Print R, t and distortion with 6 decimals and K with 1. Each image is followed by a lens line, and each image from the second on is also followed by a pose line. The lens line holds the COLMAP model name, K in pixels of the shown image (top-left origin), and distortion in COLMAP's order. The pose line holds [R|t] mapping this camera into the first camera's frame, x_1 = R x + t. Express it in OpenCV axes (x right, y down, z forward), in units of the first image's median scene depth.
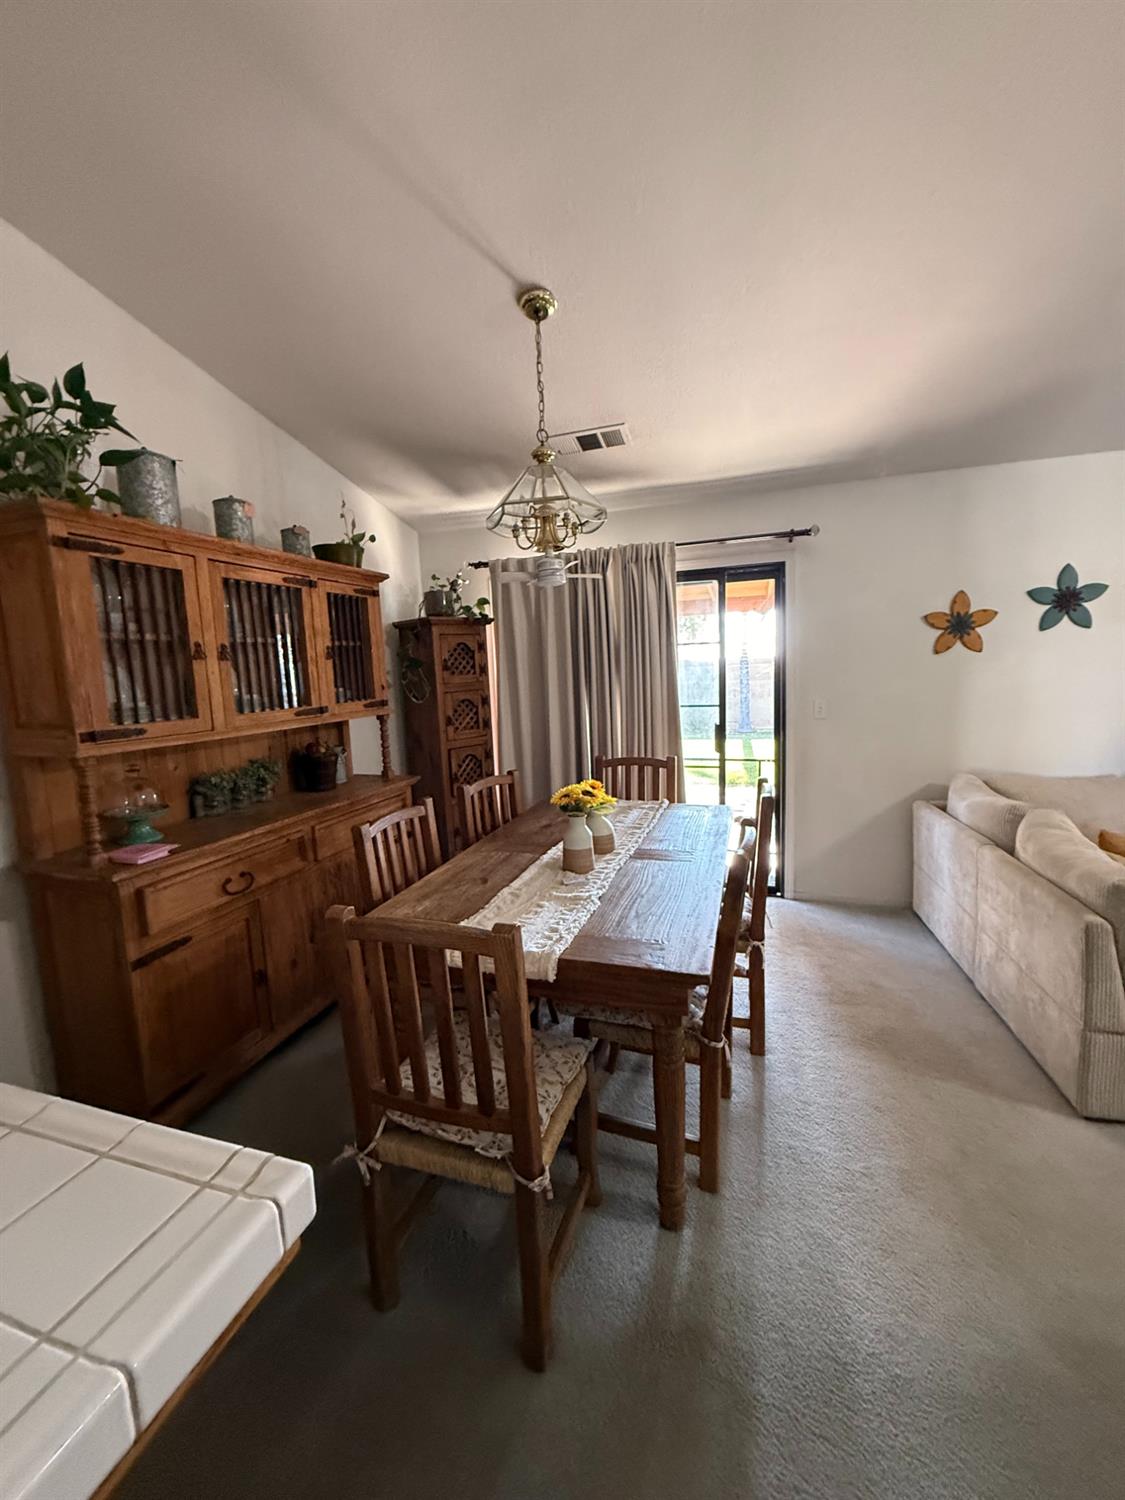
lens RADIAL K [[594.3, 0, 565.0], [0, 594.3, 742.2], [0, 0, 1]] dist [-0.000670, -0.000622]
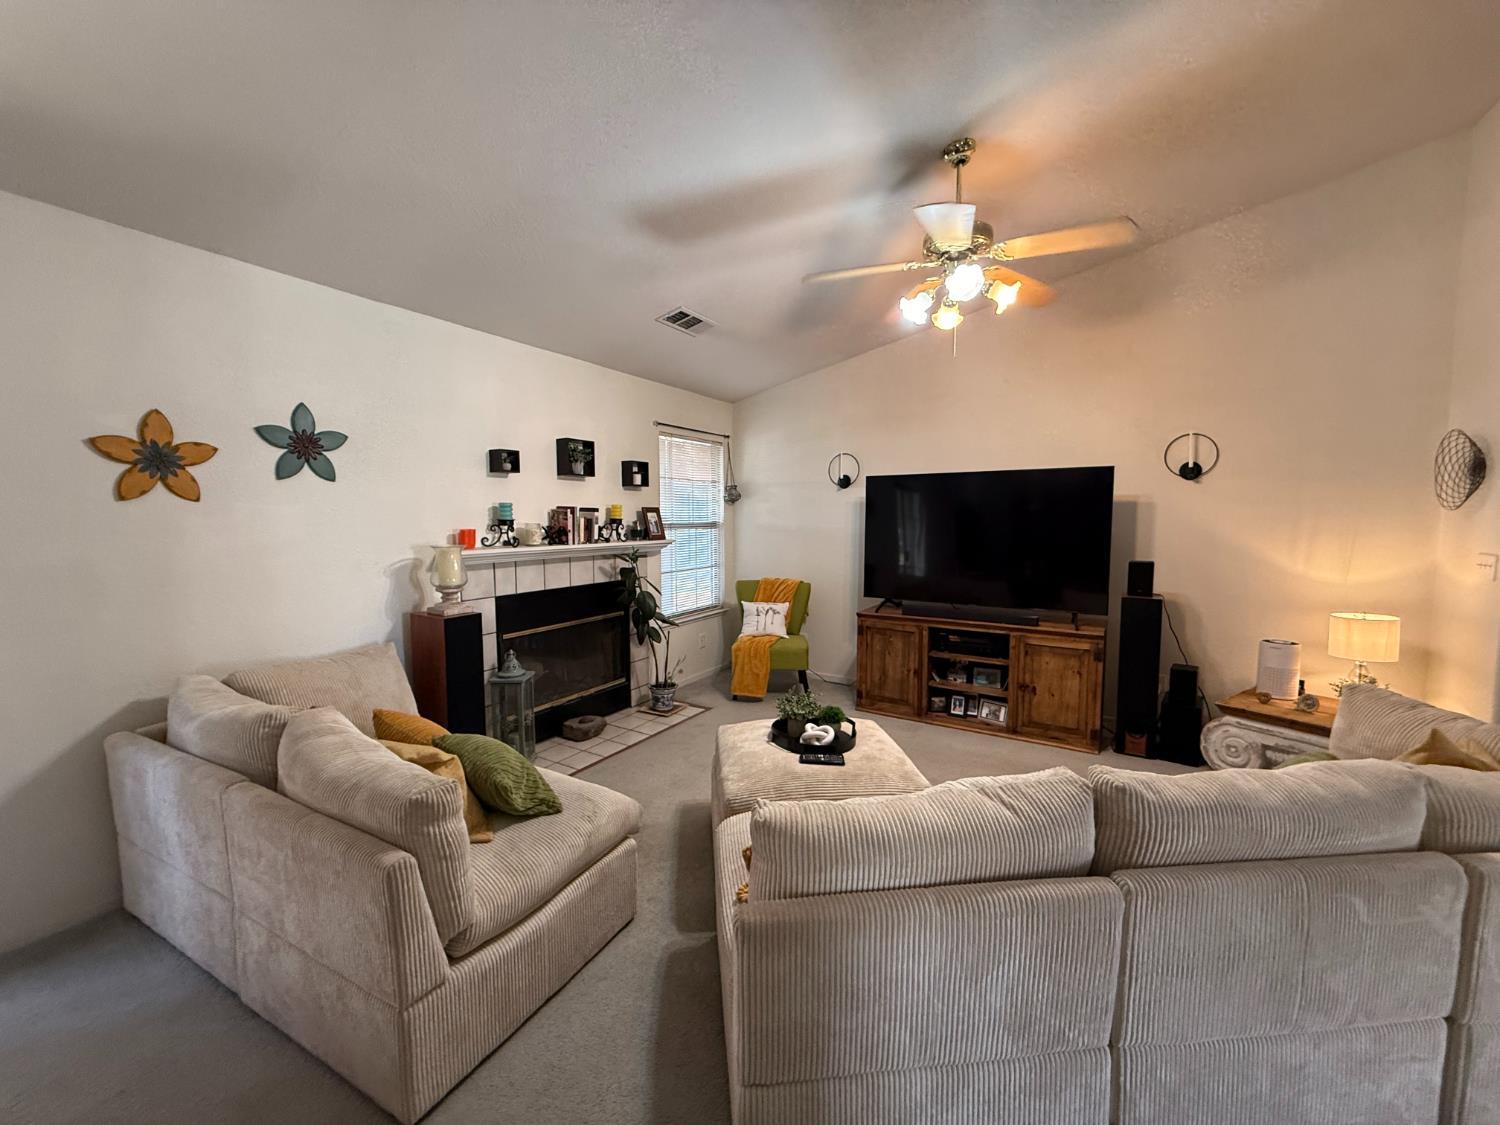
lens RADIAL K [[594.3, 0, 743.8], [0, 594.3, 565.0], [0, 0, 1]] dist [-0.000670, -0.000622]
pose [[0.239368, -0.038116, 0.970180, 0.221025], [0.106721, 0.994208, 0.012729, -0.020589], [-0.965046, 0.100492, 0.242049, 0.276384]]
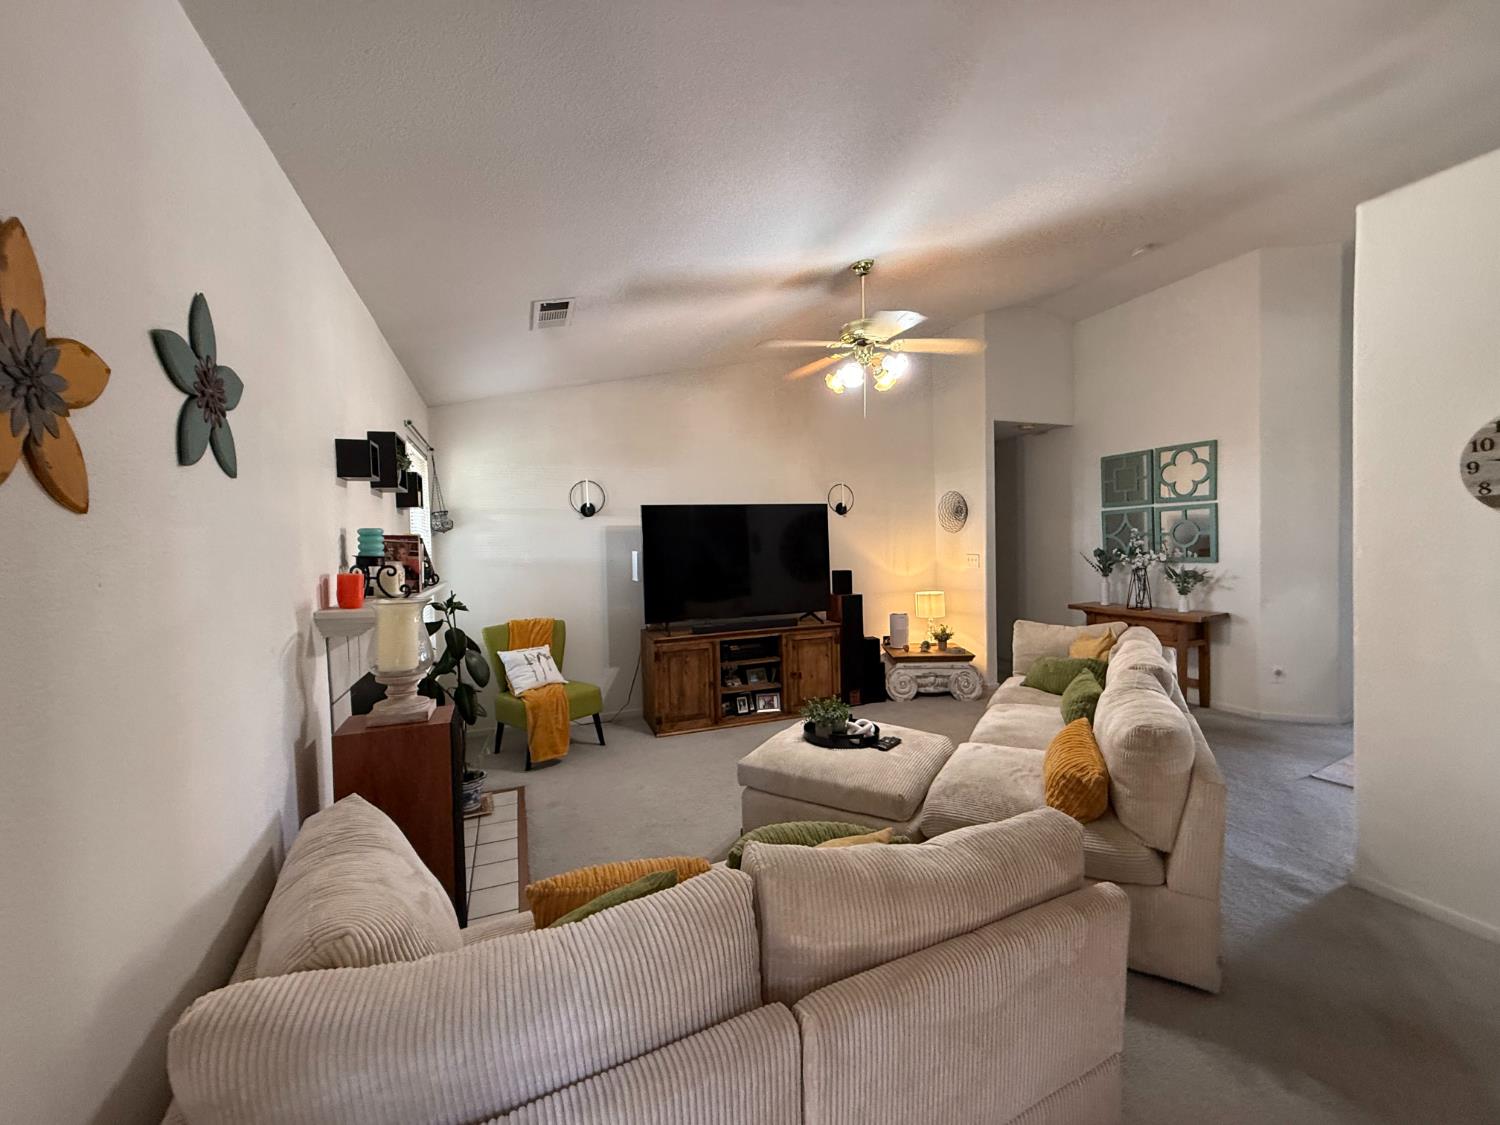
lens RADIAL K [[594.3, 0, 741.9], [0, 594.3, 560.3], [0, 0, 1]] dist [-0.000670, -0.000622]
pose [[-0.629586, 0.034554, 0.776162, 0.466068], [0.145080, 0.986667, 0.073757, -0.152244], [-0.763265, 0.159042, -0.626205, 1.299758]]
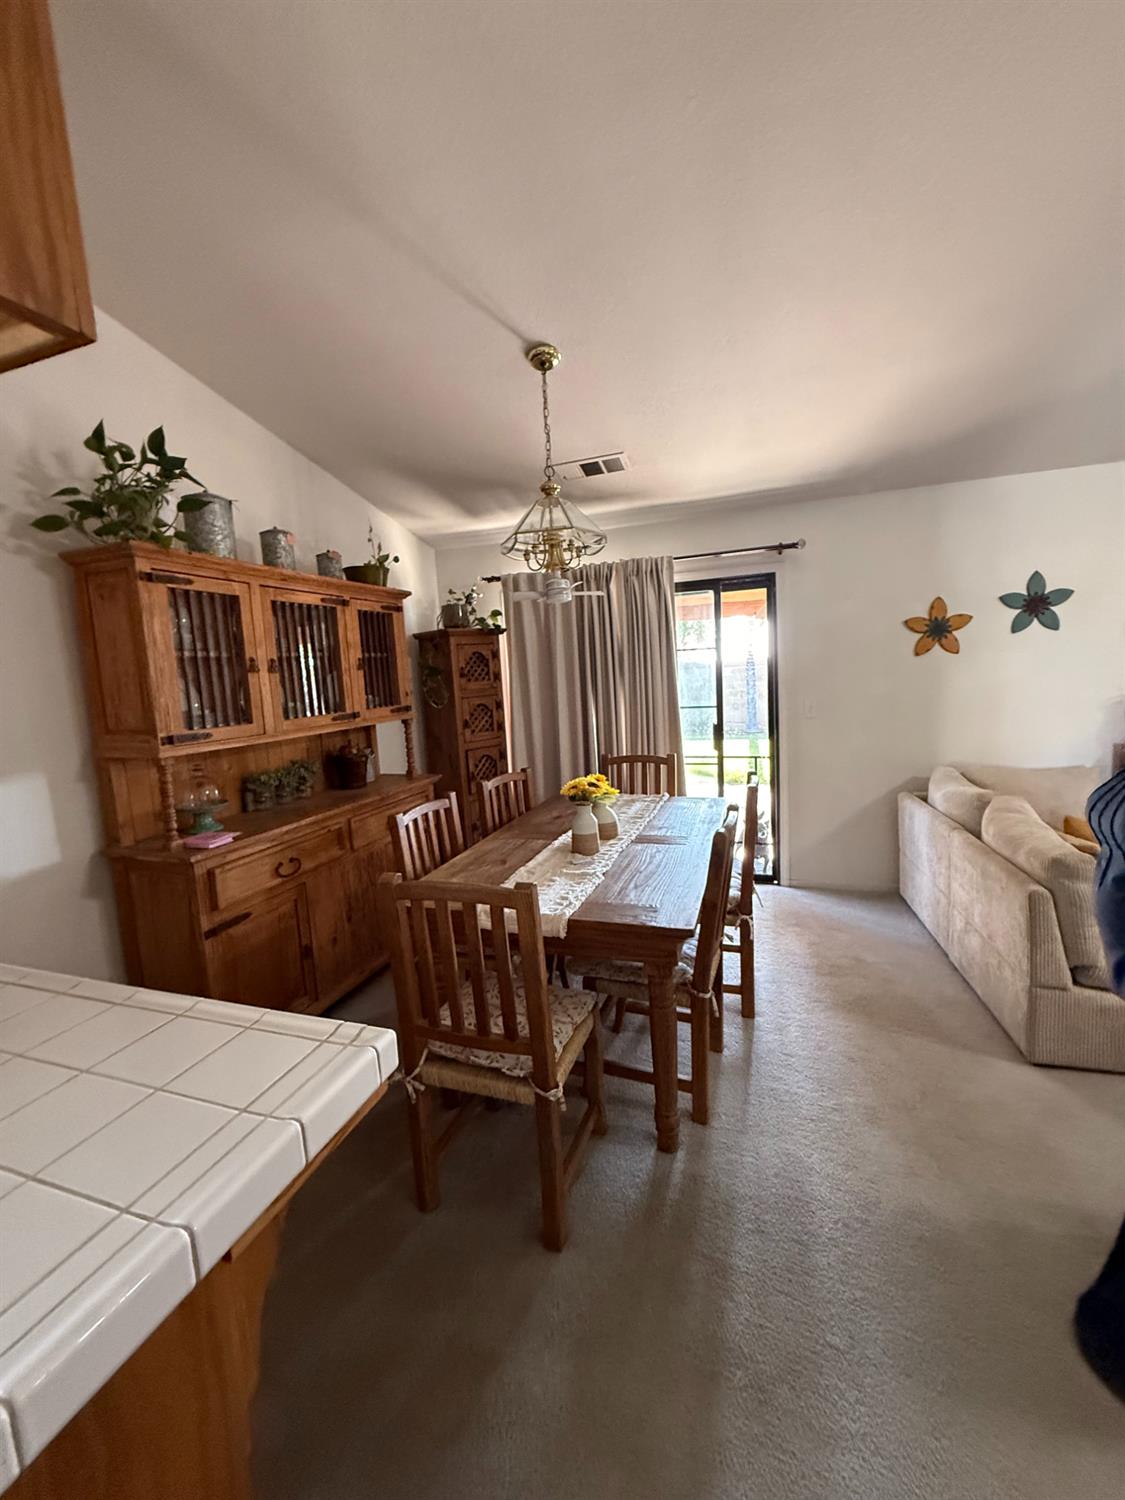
lens RADIAL K [[594.3, 0, 563.8], [0, 594.3, 742.2], [0, 0, 1]] dist [-0.000670, -0.000622]
pose [[0.999745, -0.012612, -0.018734, 0.004308], [0.012504, 0.999904, -0.005899, 0.008800], [0.018807, 0.005663, 0.999807, -0.122739]]
